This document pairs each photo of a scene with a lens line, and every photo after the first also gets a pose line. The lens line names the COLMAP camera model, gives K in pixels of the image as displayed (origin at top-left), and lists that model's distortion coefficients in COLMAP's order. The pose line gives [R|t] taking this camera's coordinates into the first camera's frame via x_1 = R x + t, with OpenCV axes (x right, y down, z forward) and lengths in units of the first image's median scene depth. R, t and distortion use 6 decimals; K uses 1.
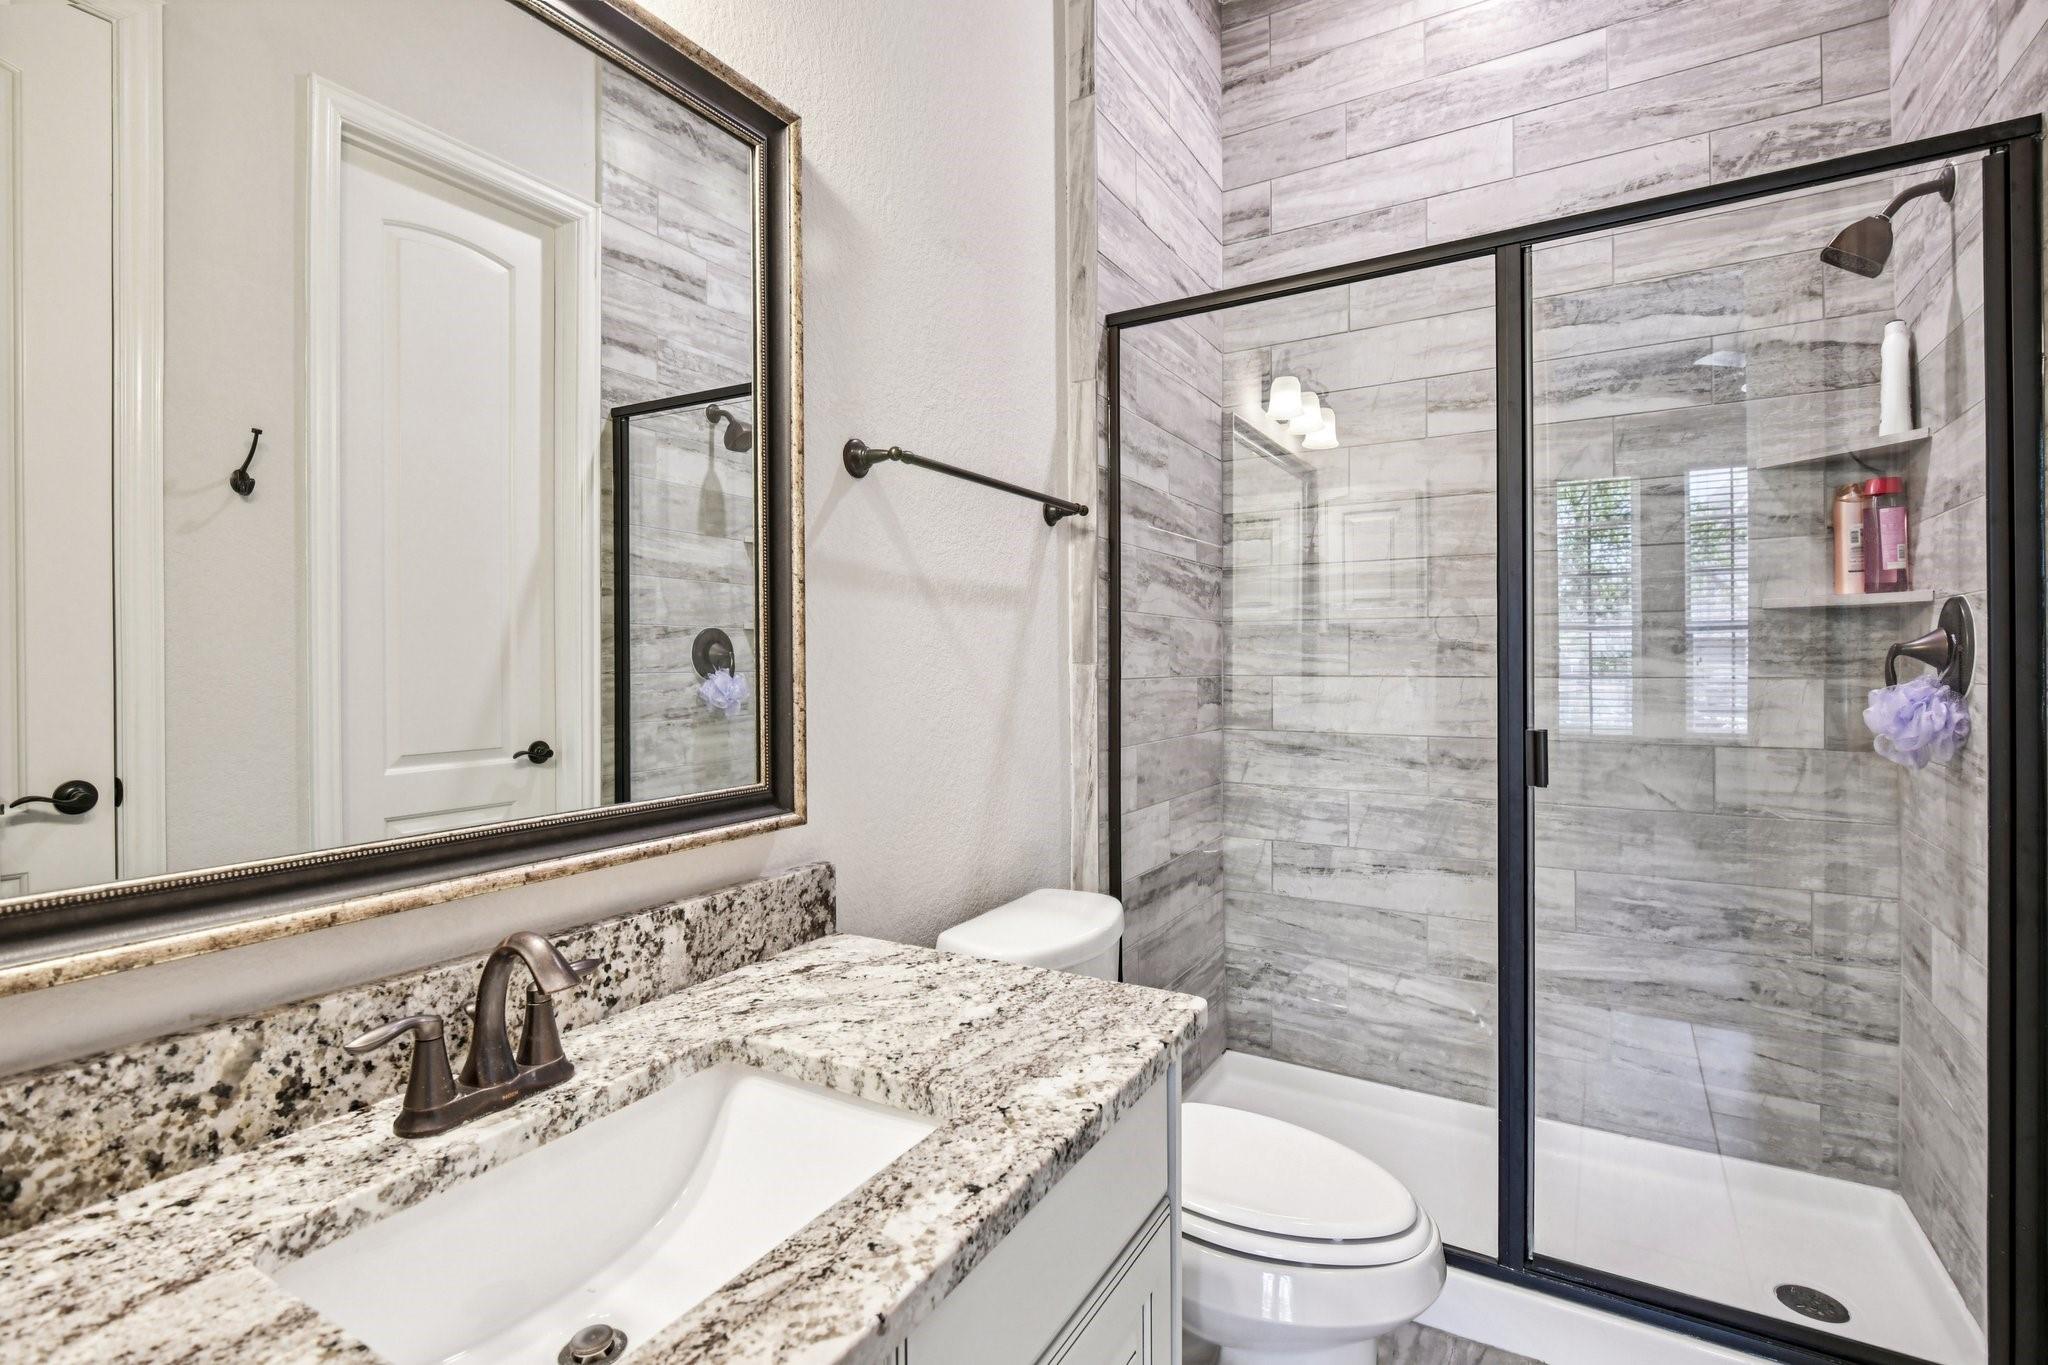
lens RADIAL K [[939.7, 0, 1037.5], [0, 939.7, 672.5], [0, 0, 1]] dist [-0.003234, -0.003596]
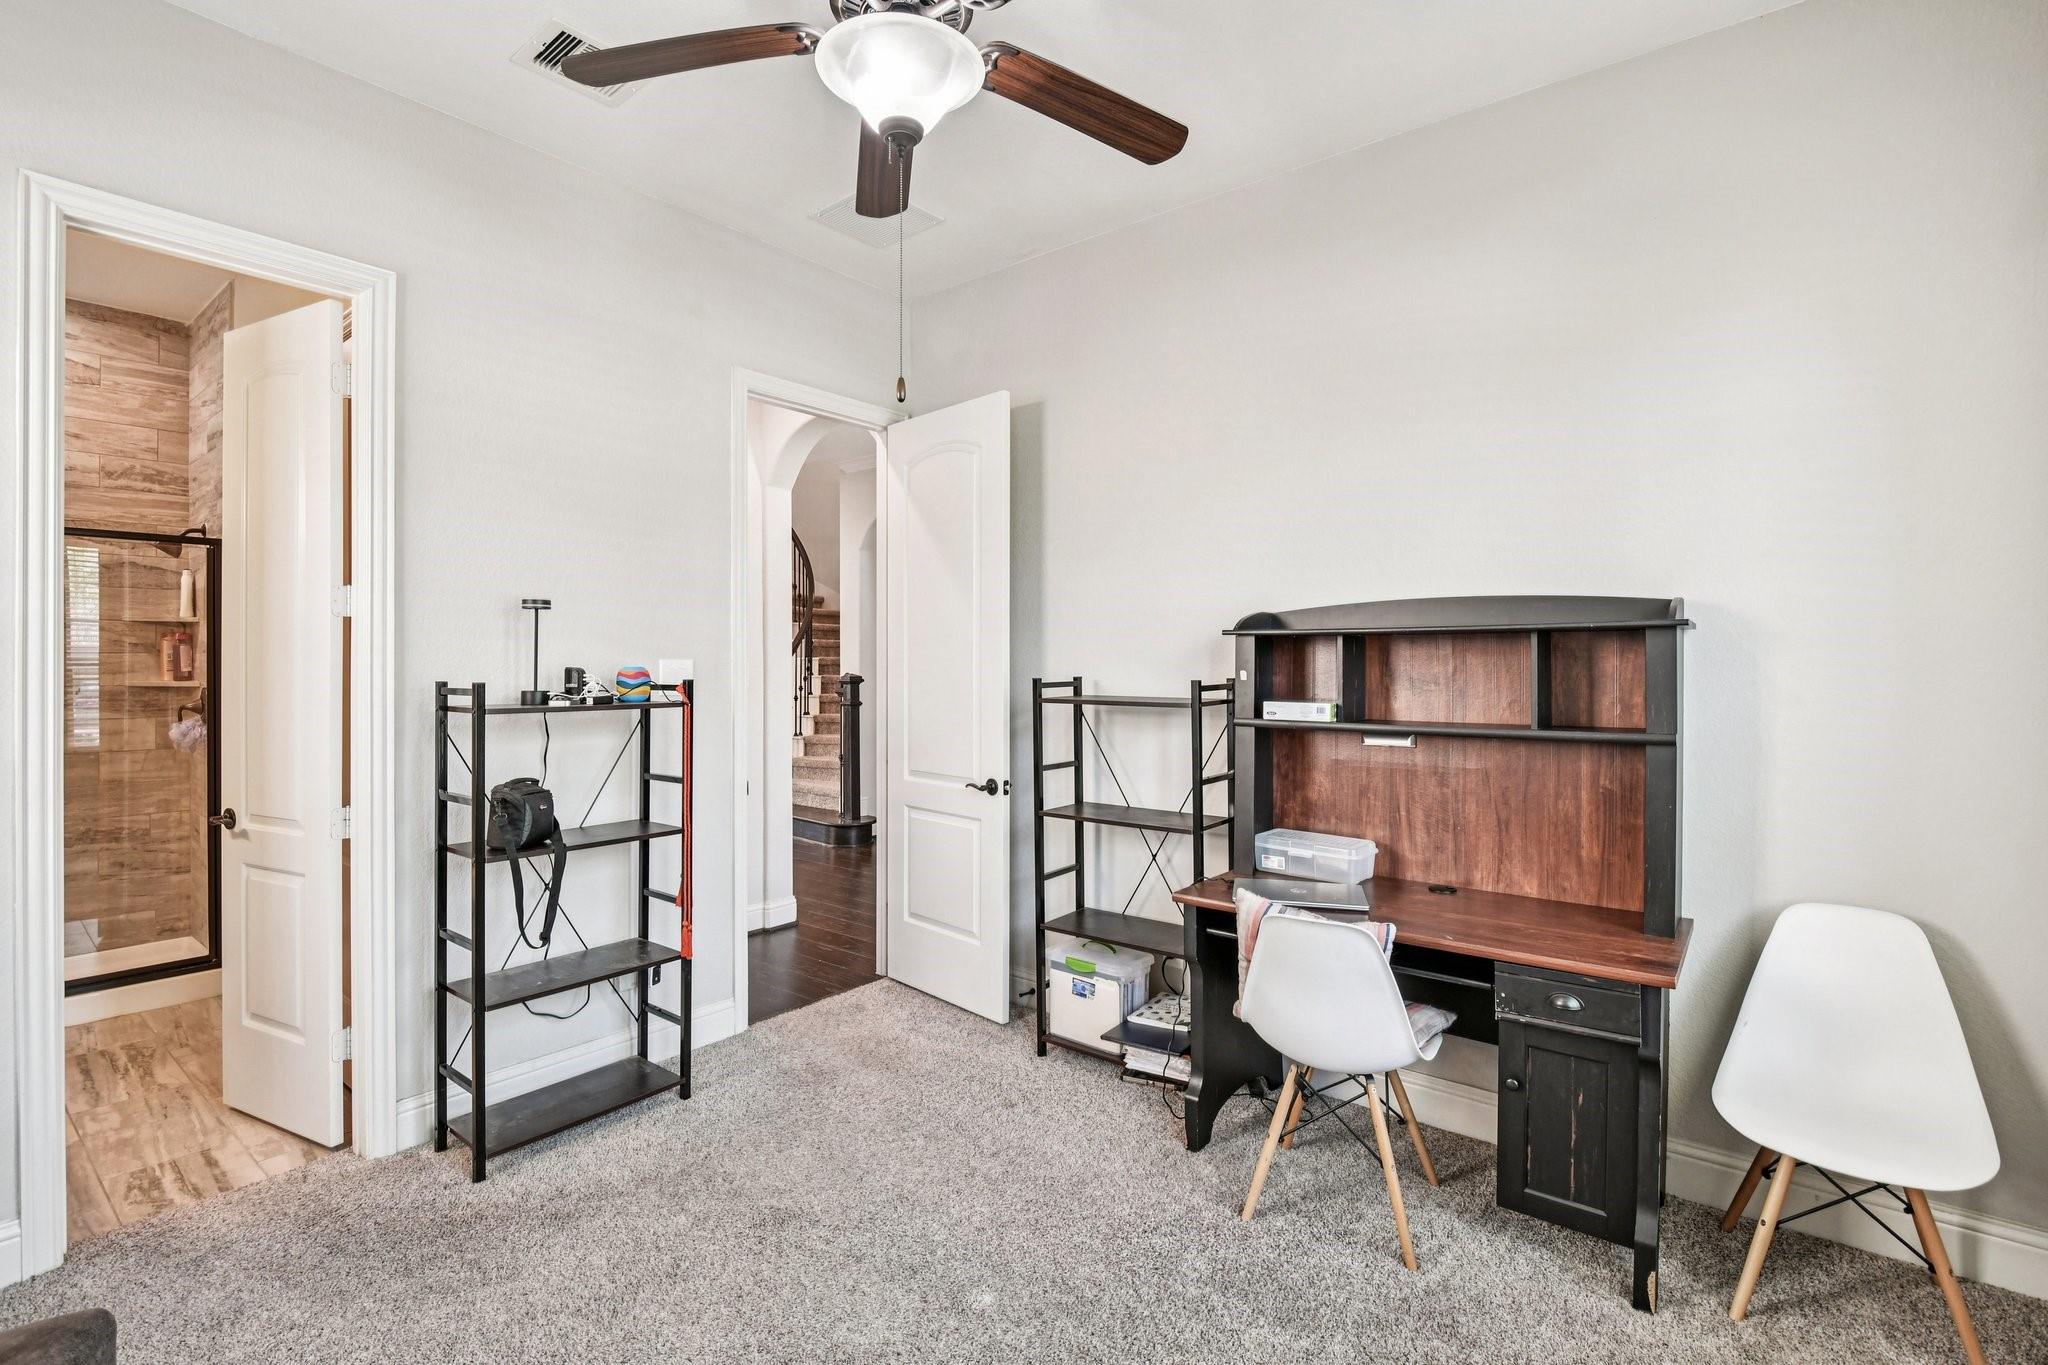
lens RADIAL K [[939.7, 0, 1037.3], [0, 939.7, 680.1], [0, 0, 1]] dist [-0.003234, -0.003596]
pose [[0.143492, 0.000915, 0.989651, -1.088586], [-0.000674, 0.999999, -0.000827, -0.083414], [-0.989651, -0.000549, 0.143492, -1.432885]]
